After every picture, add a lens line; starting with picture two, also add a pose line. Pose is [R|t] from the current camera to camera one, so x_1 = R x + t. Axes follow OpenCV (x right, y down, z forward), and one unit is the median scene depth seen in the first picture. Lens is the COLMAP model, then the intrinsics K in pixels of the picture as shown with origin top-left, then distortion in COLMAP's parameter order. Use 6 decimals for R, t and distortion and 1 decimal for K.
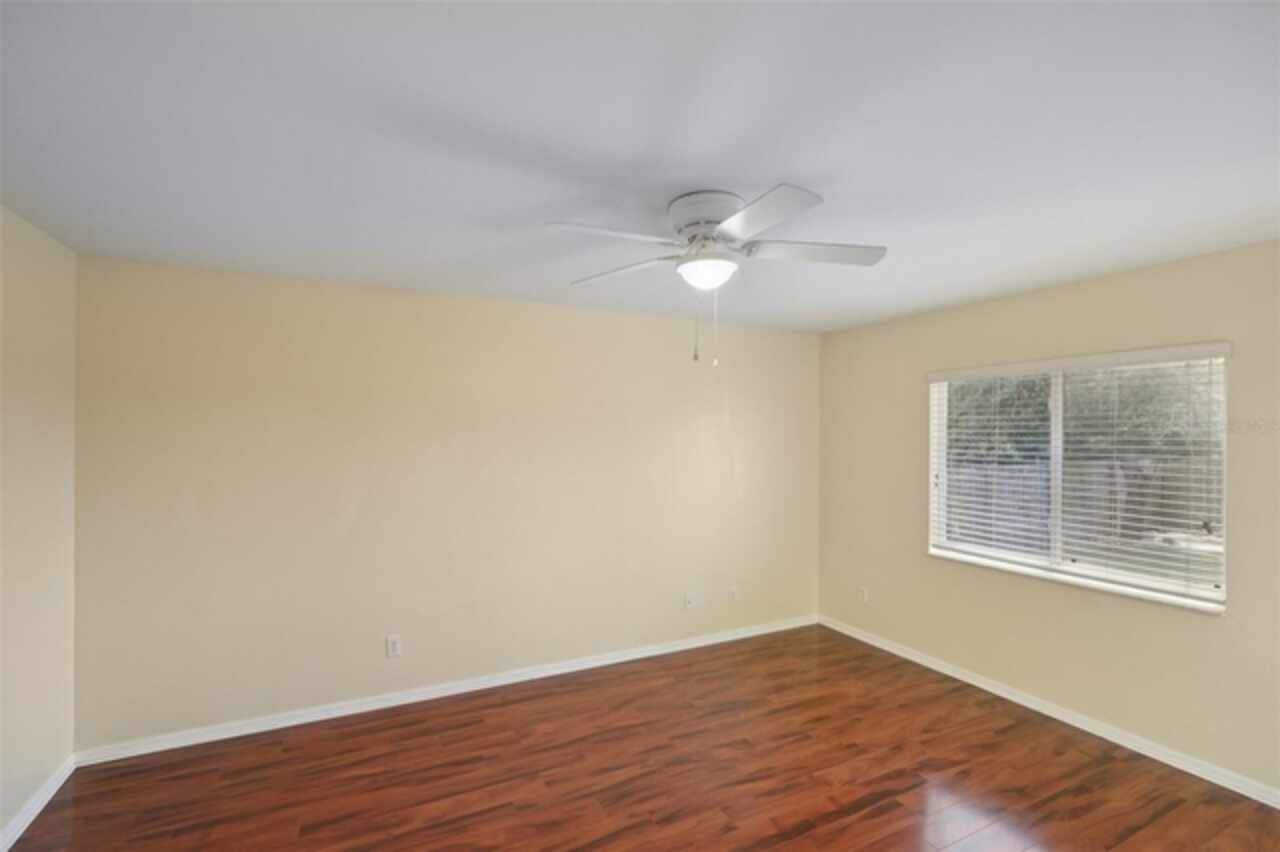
lens RADIAL K [[565.6, 0, 635.7], [0, 565.6, 427.8], [0, 0, 1]] dist [-0.010637, 0.003567]
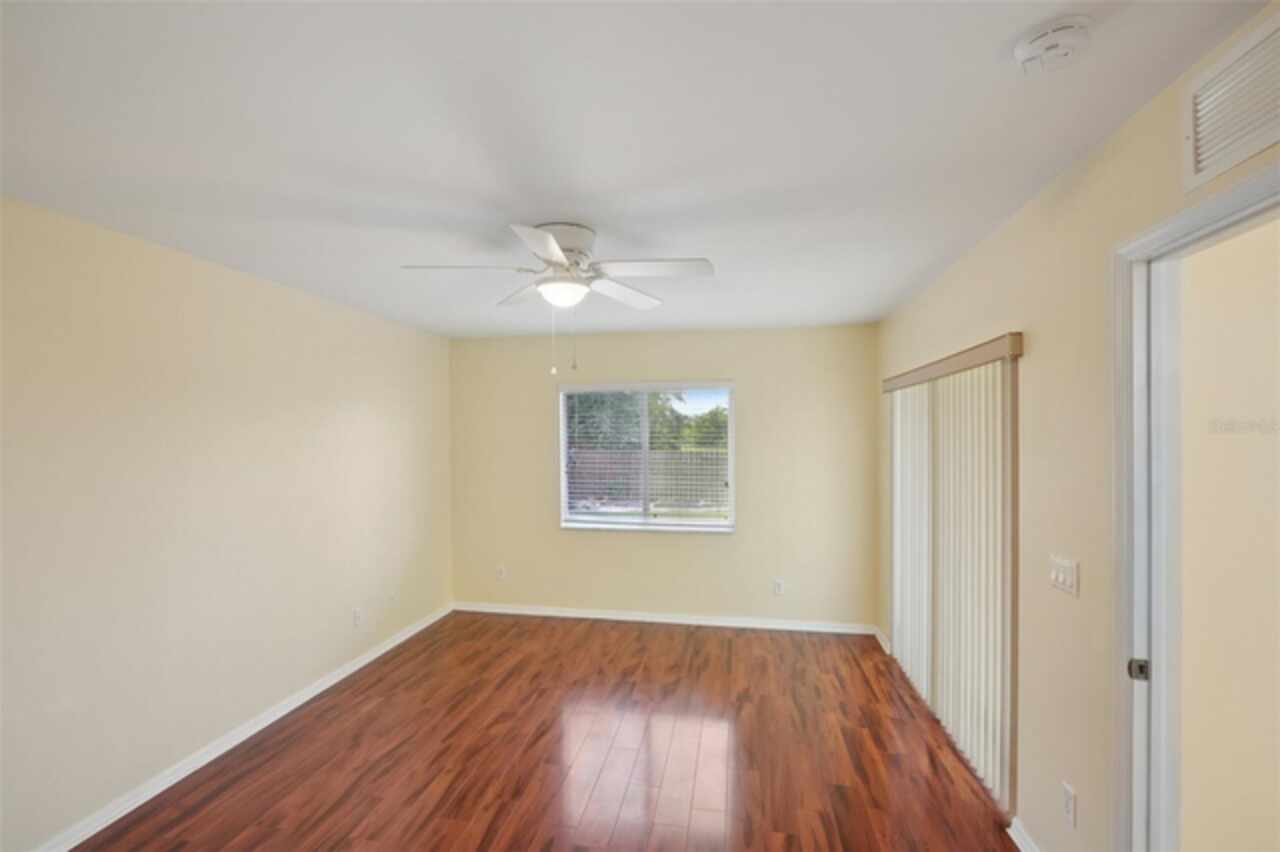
lens RADIAL K [[565.6, 0, 631.3], [0, 565.6, 431.3], [0, 0, 1]] dist [-0.010637, 0.003567]
pose [[0.608031, -0.000965, 0.793913, -0.487816], [-0.006169, 0.999963, 0.005940, -0.000599], [-0.793889, -0.008510, 0.608003, 0.133048]]
